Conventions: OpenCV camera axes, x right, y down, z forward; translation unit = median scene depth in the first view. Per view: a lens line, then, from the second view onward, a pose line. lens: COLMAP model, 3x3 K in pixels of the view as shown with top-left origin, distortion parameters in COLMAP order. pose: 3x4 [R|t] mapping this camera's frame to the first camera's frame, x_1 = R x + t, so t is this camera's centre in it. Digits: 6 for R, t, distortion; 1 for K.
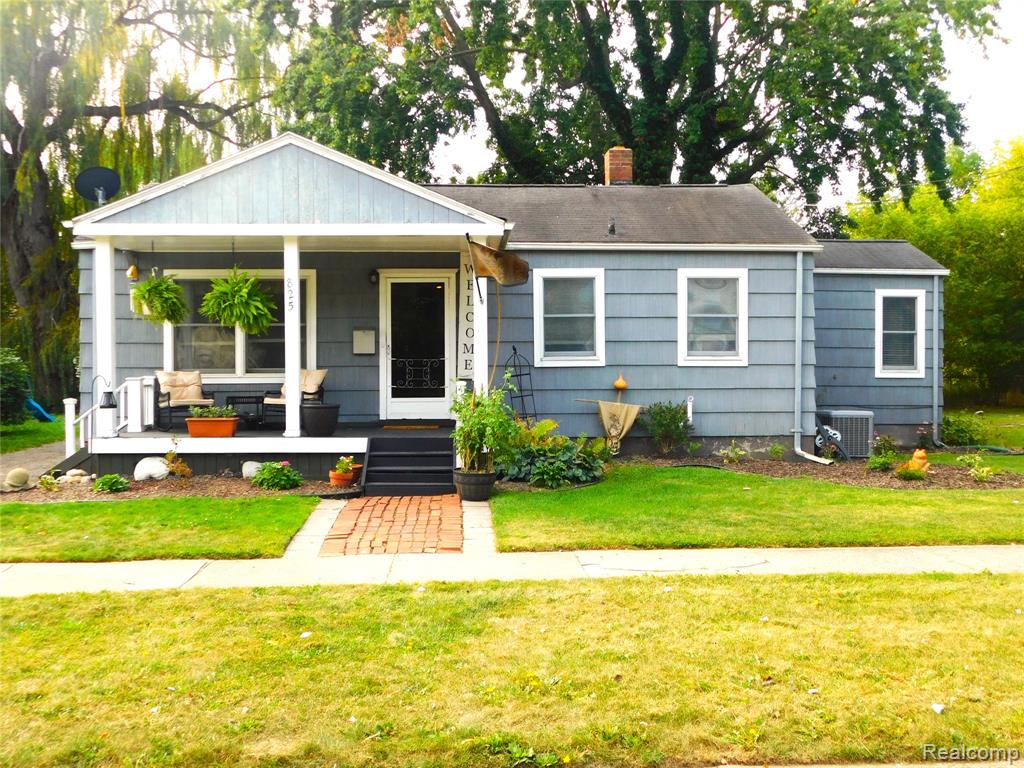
lens RADIAL K [[1112.3, 0, 512.0], [0, 1112.3, 384.0], [0, 0, 1]] dist [-0.003004, 0.002099]
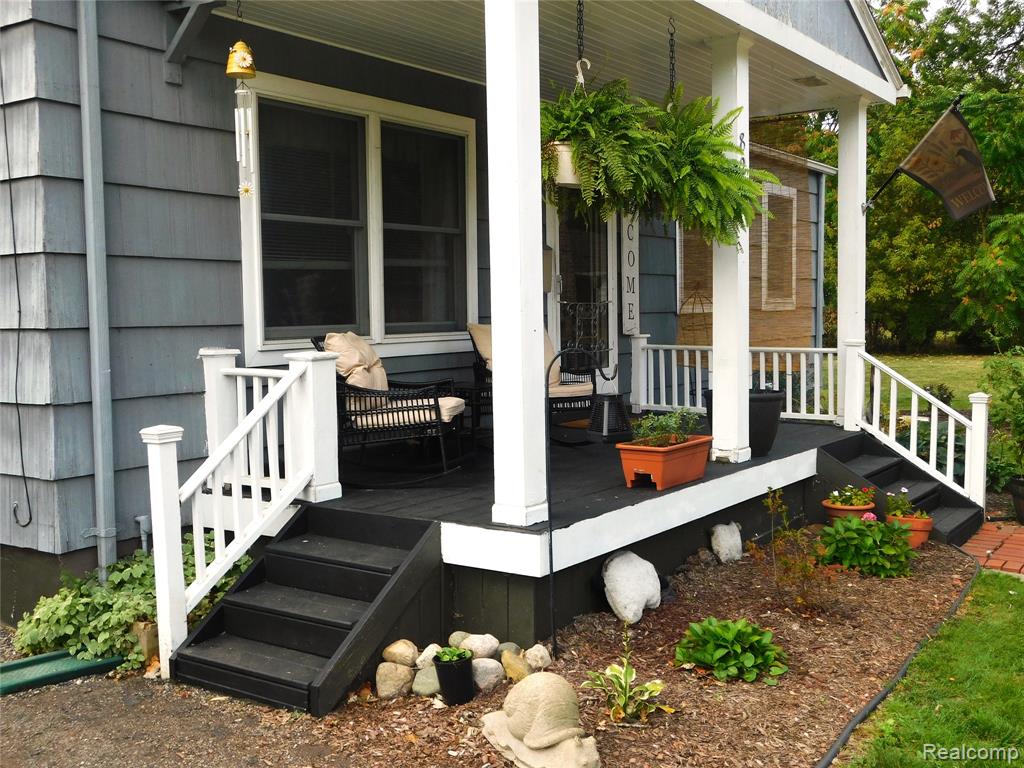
lens RADIAL K [[1112.3, 0, 512.0], [0, 1112.3, 384.0], [0, 0, 1]] dist [-0.003004, 0.002099]
pose [[0.602912, -0.058149, 0.795686, -0.591551], [0.014176, 0.997964, 0.062190, -0.017515], [-0.797682, -0.026215, 0.602509, 0.725098]]
